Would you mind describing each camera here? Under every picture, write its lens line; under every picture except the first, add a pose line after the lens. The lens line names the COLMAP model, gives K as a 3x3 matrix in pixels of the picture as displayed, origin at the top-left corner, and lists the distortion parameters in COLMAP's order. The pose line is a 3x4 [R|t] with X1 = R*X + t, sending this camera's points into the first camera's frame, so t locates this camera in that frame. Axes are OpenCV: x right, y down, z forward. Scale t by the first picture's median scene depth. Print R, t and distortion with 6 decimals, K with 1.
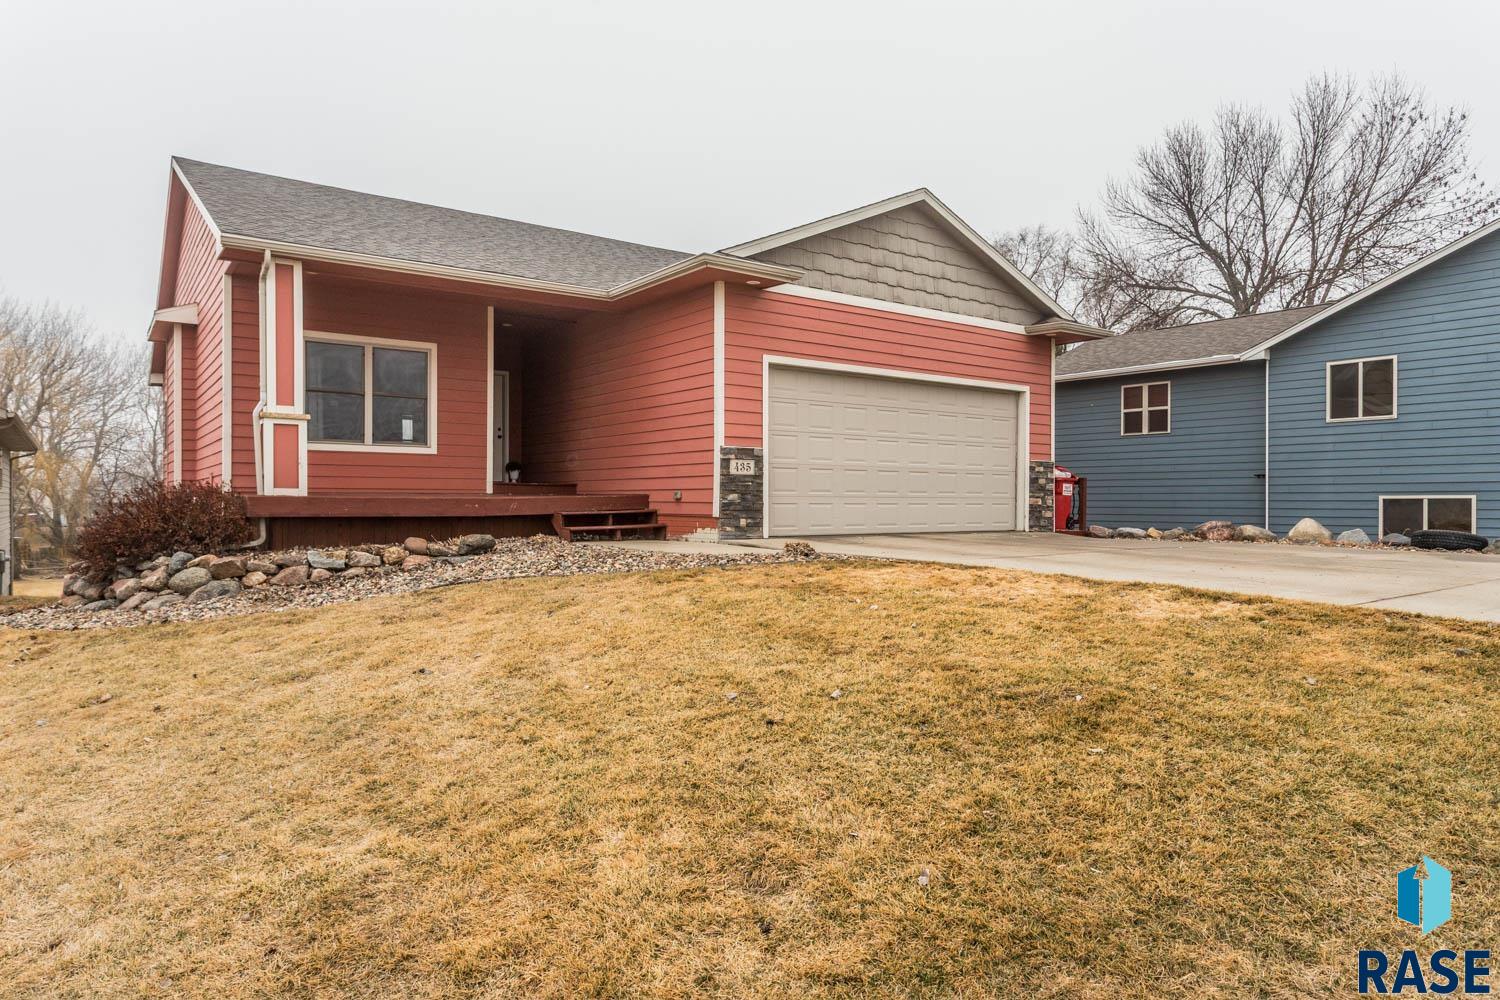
lens RADIAL K [[895.1, 0, 757.8], [0, 895.1, 501.6], [0, 0, 1]] dist [-0.007504, -0.000283]
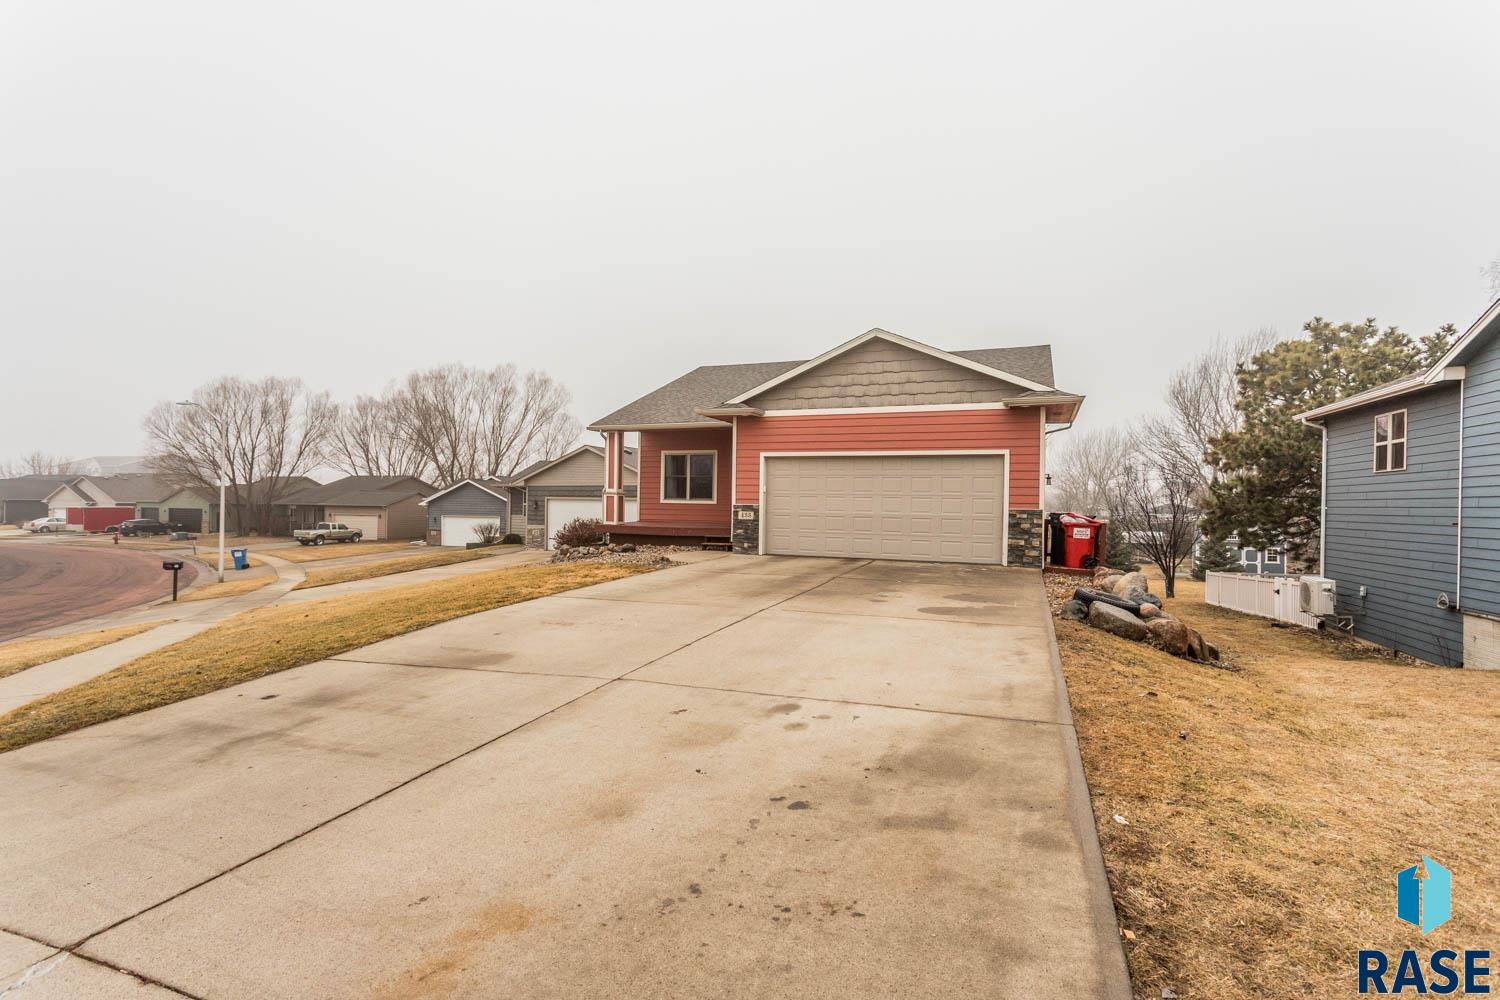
lens RADIAL K [[708.8, 0, 774.6], [0, 708.8, 498.5], [0, 0, 1]] dist [-0.000438, 0.003343]
pose [[0.556219, 0.001083, -0.831035, 1.181577], [-0.016553, 0.999815, -0.009777, -0.057222], [0.830871, 0.019194, 0.556134, 0.226812]]
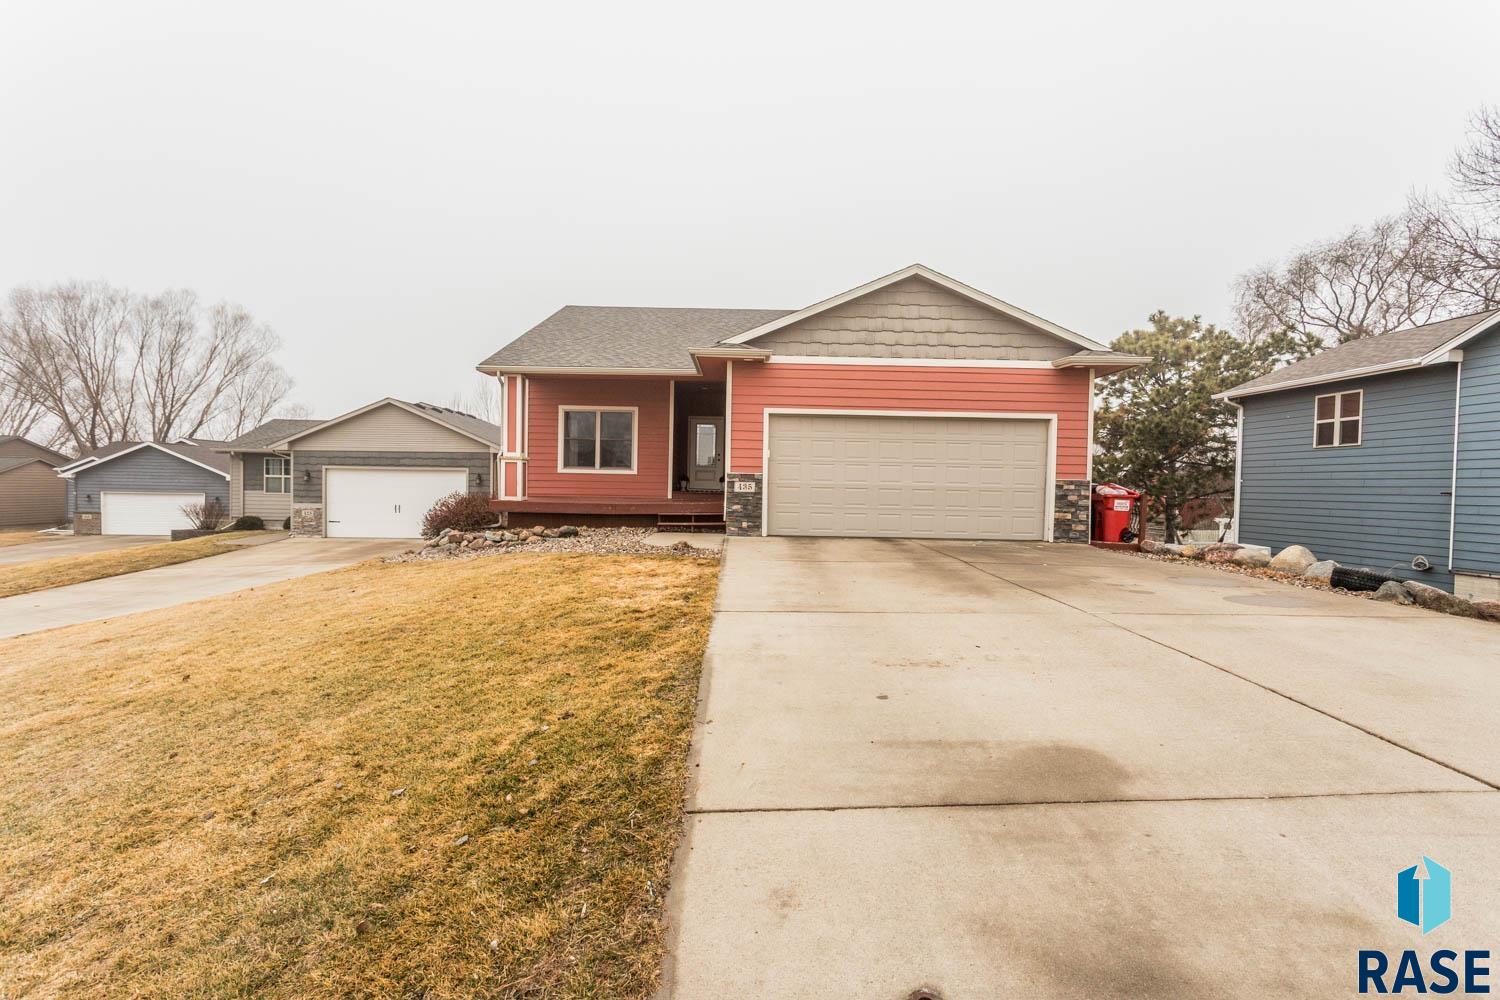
lens RADIAL K [[708.8, 0, 765.4], [0, 708.8, 504.0], [0, 0, 1]] dist [-0.000438, 0.003343]
pose [[0.823285, 0.028327, -0.566921, 0.641222], [-0.017953, 0.999554, 0.023874, -0.037477], [0.567345, -0.009477, 0.823426, 0.063199]]
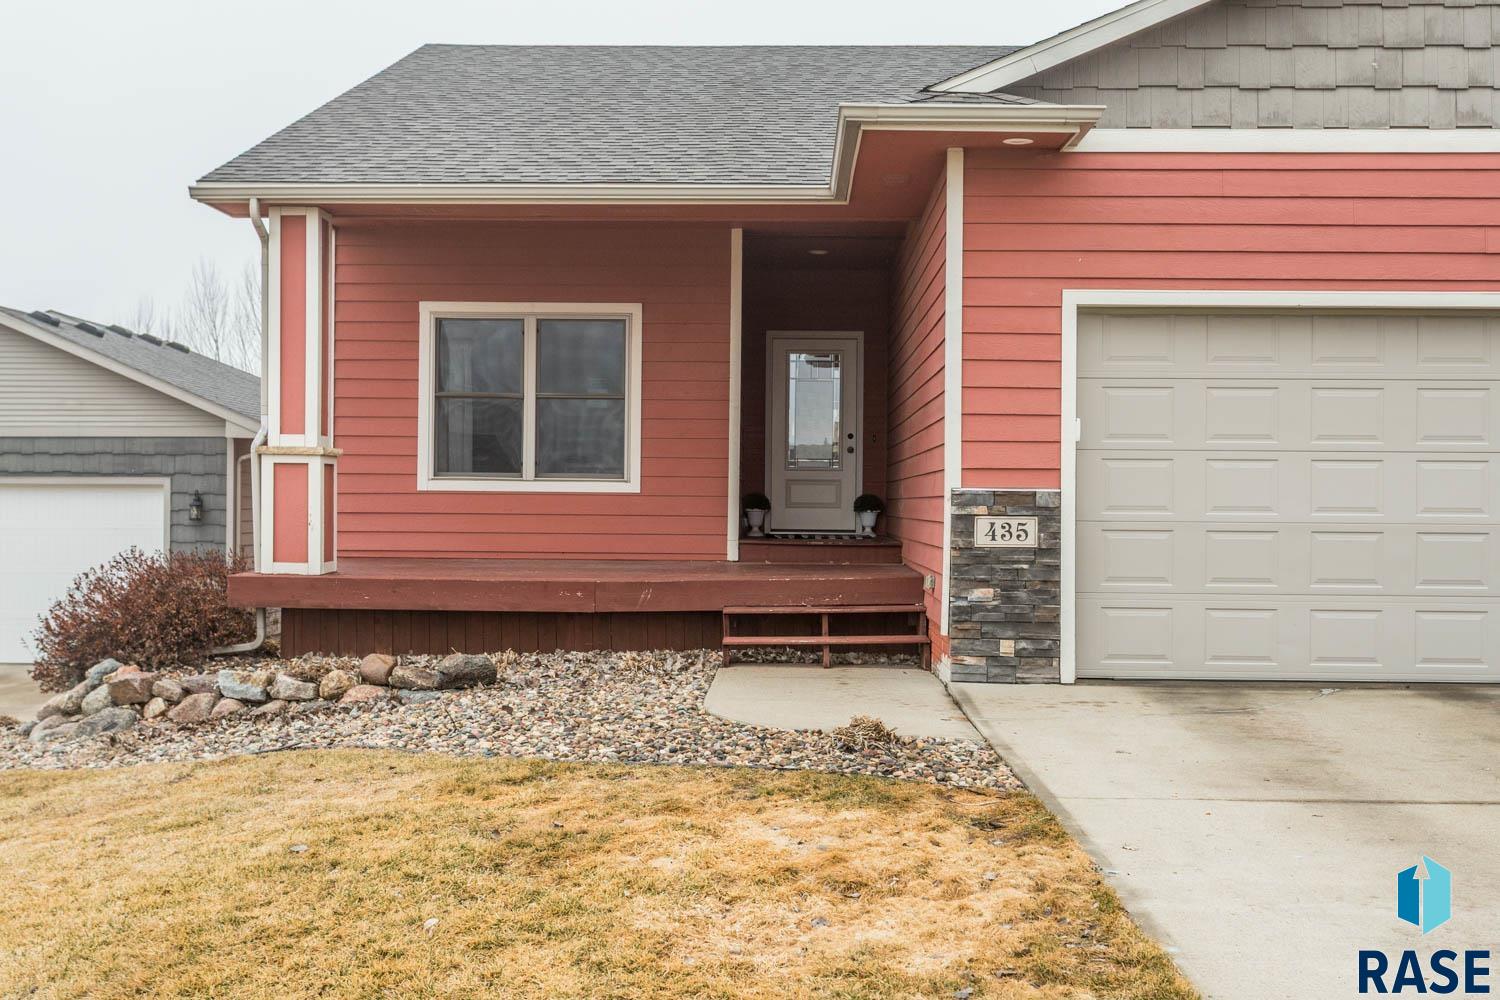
lens RADIAL K [[1646.3, 0, 785.9], [0, 1646.3, 506.8], [0, 0, 1]] dist [0.014945, 0.000000]
pose [[0.800553, 0.005184, -0.599239, 0.396954], [-0.008878, 0.999955, -0.003209, -0.046030], [0.599196, 0.007889, 0.800563, 0.220767]]
